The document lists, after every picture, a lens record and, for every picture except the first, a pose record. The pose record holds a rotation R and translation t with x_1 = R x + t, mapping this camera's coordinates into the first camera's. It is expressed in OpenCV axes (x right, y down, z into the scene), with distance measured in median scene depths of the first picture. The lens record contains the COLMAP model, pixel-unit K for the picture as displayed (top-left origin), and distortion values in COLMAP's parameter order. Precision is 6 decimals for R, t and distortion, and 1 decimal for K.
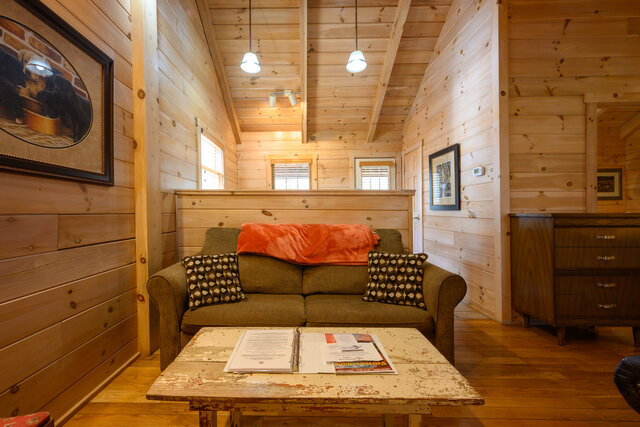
lens RADIAL K [[264.1, 0, 304.1], [0, 264.1, 211.4], [0, 0, 1]] dist [-0.000929, -0.000030]
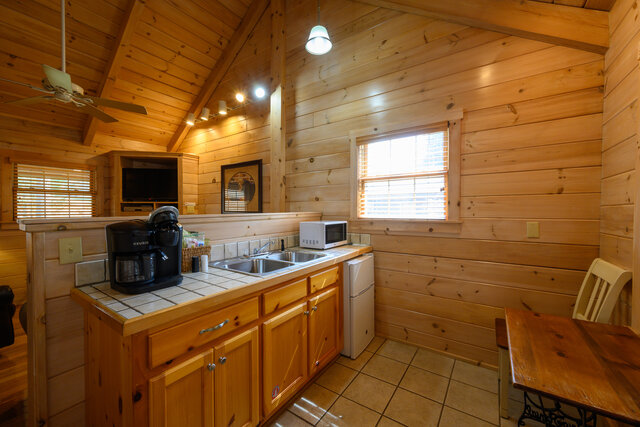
lens RADIAL K [[258.4, 0, 331.0], [0, 258.4, 213.2], [0, 0, 1]] dist [-0.000875, -0.000019]
pose [[-0.560606, 0.015871, -0.827930, 0.500779], [0.006893, 0.999871, 0.014500, -0.098495], [0.828054, 0.002422, -0.560643, 1.820353]]
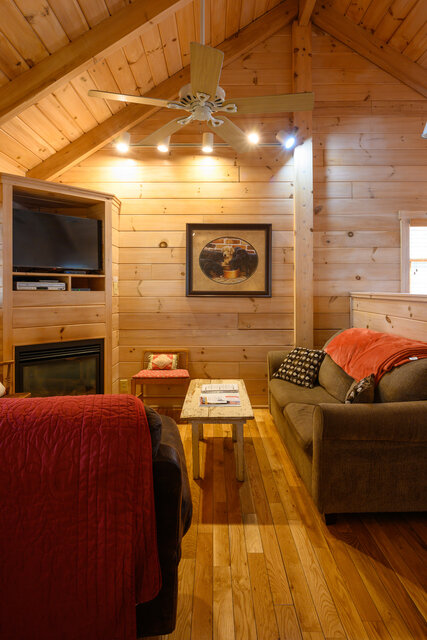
lens RADIAL K [[388.5, 0, 209.0], [0, 388.5, 294.1], [0, 0, 1]] dist [-0.001162, -0.000711]
pose [[0.002886, 0.009690, -0.999949, 1.212072], [-0.000443, 0.999953, 0.009689, -0.094656], [0.999996, 0.000415, 0.002890, 0.397228]]
